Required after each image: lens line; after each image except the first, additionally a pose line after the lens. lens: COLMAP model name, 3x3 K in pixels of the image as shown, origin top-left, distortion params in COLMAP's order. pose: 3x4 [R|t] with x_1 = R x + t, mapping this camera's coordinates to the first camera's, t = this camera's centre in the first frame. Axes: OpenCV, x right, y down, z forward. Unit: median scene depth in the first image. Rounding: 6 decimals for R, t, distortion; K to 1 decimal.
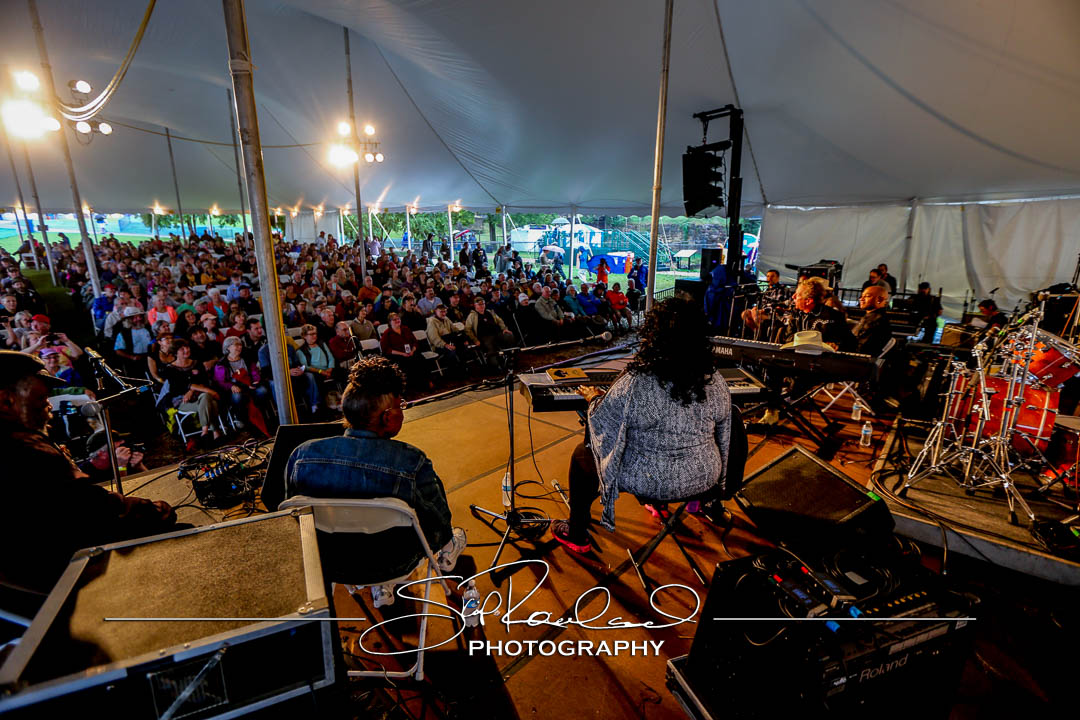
lens RADIAL K [[490.5, 0, 530.5], [0, 490.5, 353.3], [0, 0, 1]] dist [-0.042322, 0.012099]
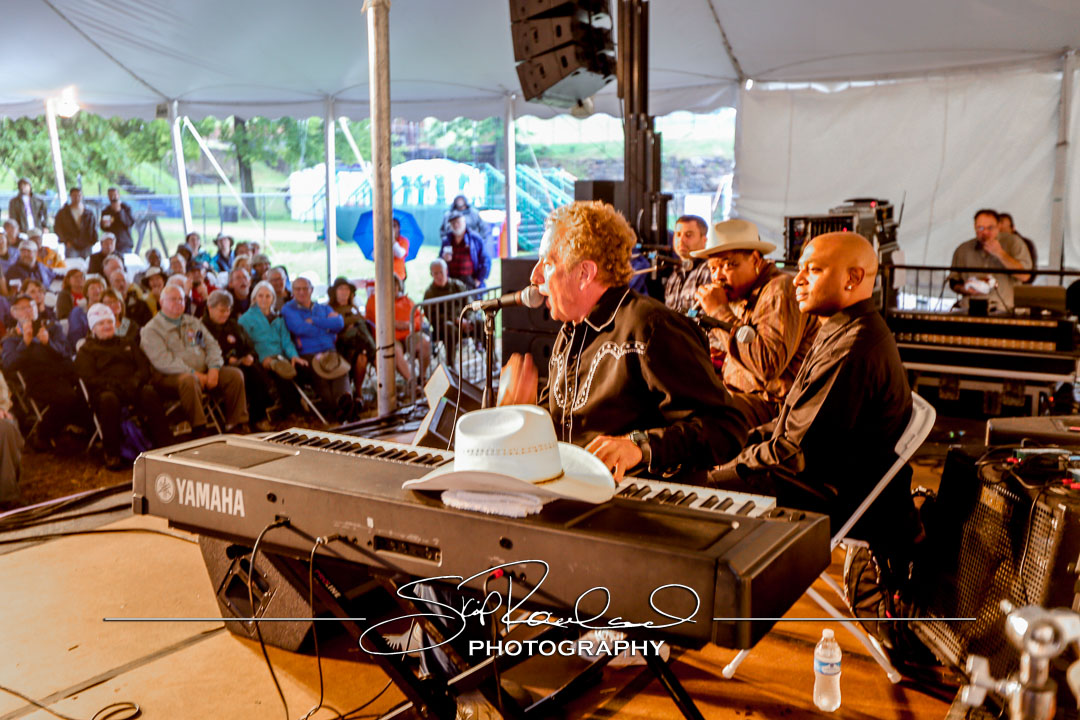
lens RADIAL K [[1026.7, 0, 529.5], [0, 1026.7, 348.4], [0, 0, 1]] dist [-0.051217, 0.249599]
pose [[0.988397, -0.033063, 0.148247, 0.188231], [0.045262, 0.995792, -0.079682, -0.012438], [-0.144989, 0.085467, 0.985735, 0.188984]]
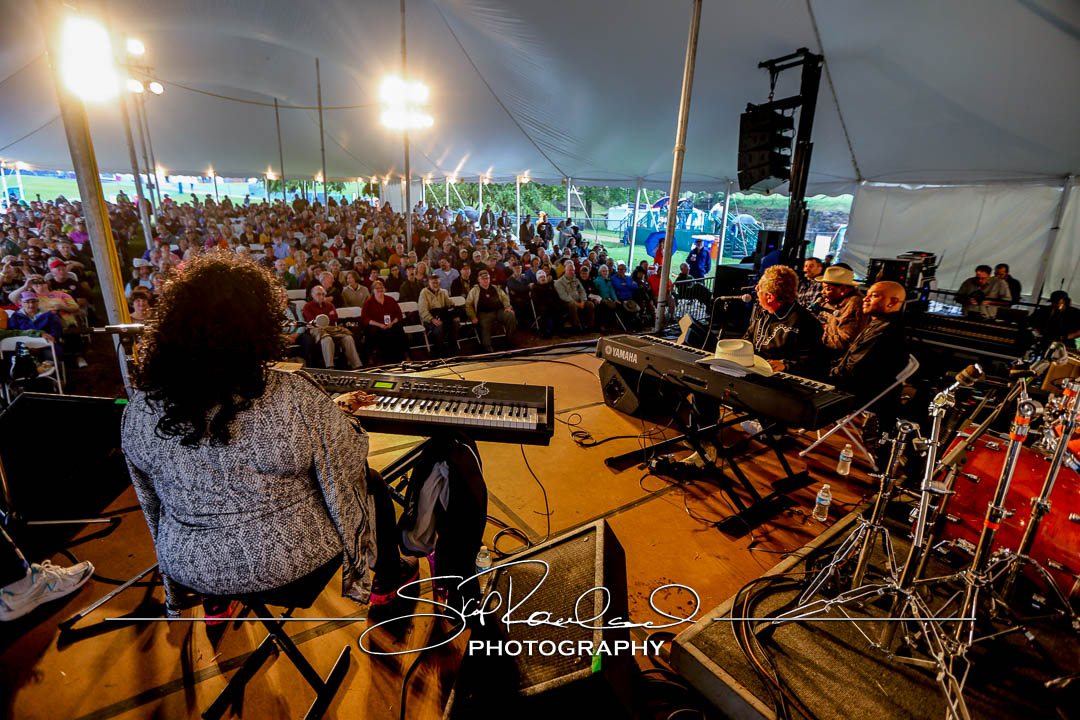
lens RADIAL K [[490.5, 0, 530.5], [0, 490.5, 353.3], [0, 0, 1]] dist [-0.042322, 0.012099]
pose [[0.975108, 0.096734, -0.199518, 0.158805], [-0.088417, 0.994818, 0.050203, -0.013073], [0.203341, -0.031312, 0.978607, 0.105431]]
